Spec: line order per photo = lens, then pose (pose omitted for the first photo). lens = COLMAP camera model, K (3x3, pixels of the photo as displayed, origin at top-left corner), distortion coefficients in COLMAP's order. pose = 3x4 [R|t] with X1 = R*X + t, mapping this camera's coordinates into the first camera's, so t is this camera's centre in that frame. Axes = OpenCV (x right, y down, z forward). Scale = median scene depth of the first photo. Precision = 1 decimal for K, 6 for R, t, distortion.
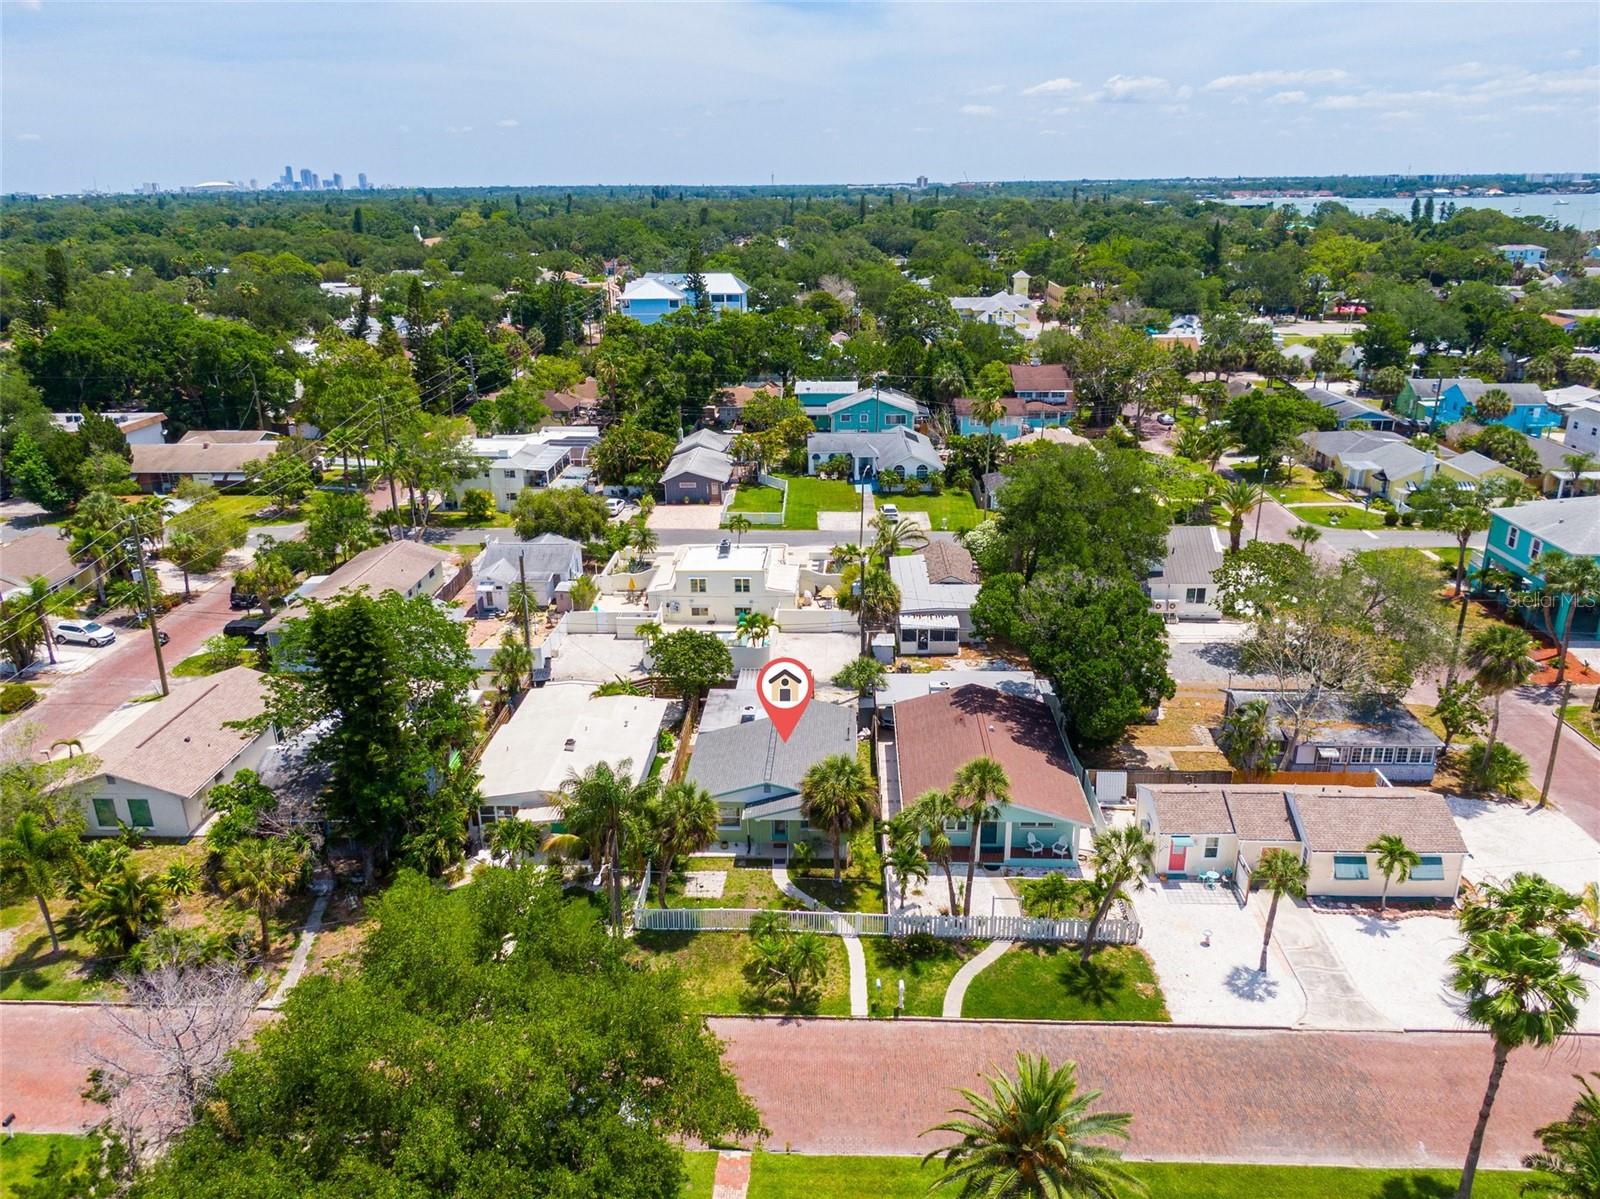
lens RADIAL K [[1132.6, 0, 800.0], [0, 1132.6, 599.5], [0, 0, 1]] dist [0.046891, -0.070517]
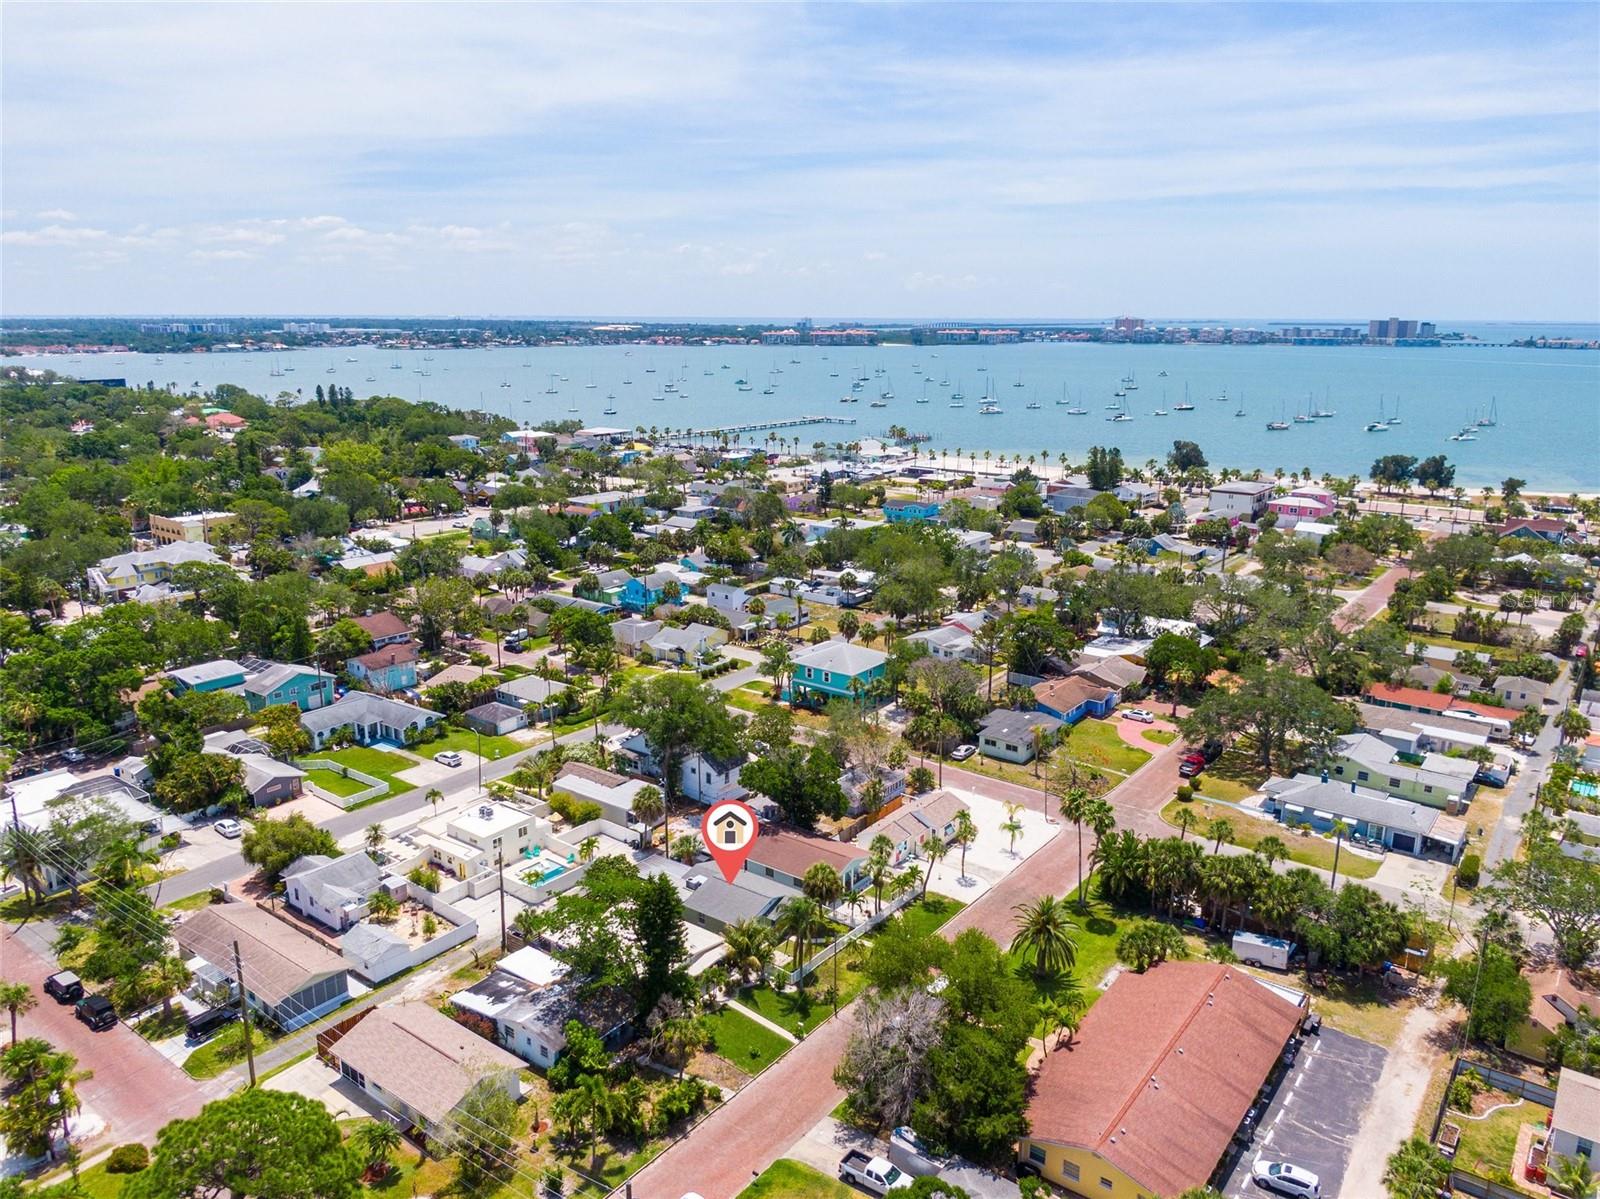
lens RADIAL K [[1132.6, 0, 800.0], [0, 1132.6, 599.5], [0, 0, 1]] dist [0.046891, -0.070517]
pose [[0.571707, -0.180720, 0.800307, -0.941612], [0.271896, 0.962052, 0.023012, -0.230478], [-0.774096, 0.204444, 0.599148, -0.185186]]
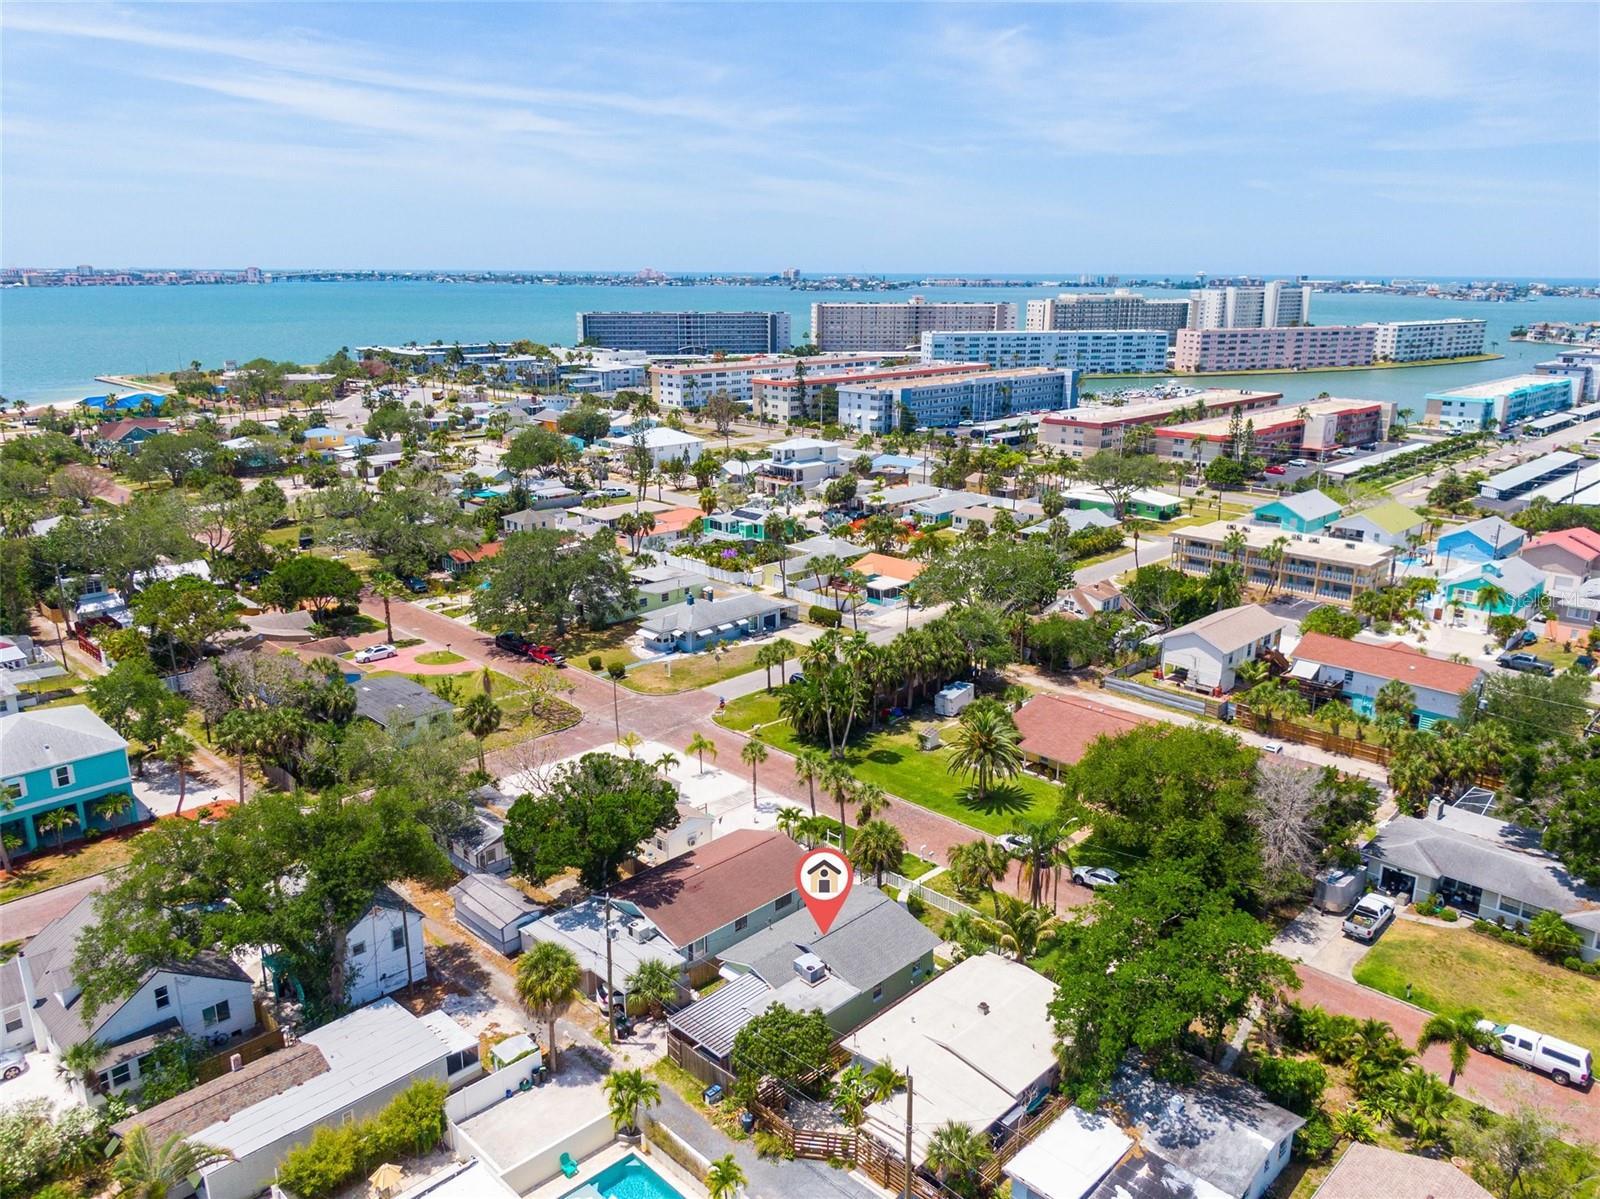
lens RADIAL K [[1158.9, 0, 806.8], [0, 1158.9, 554.5], [0, 0, 1]] dist [0.029341, -0.069021]
pose [[-0.736977, -0.152908, 0.658395, -0.515449], [0.235832, 0.854692, 0.462477, -0.540368], [-0.633441, 0.496105, -0.593828, 1.085350]]
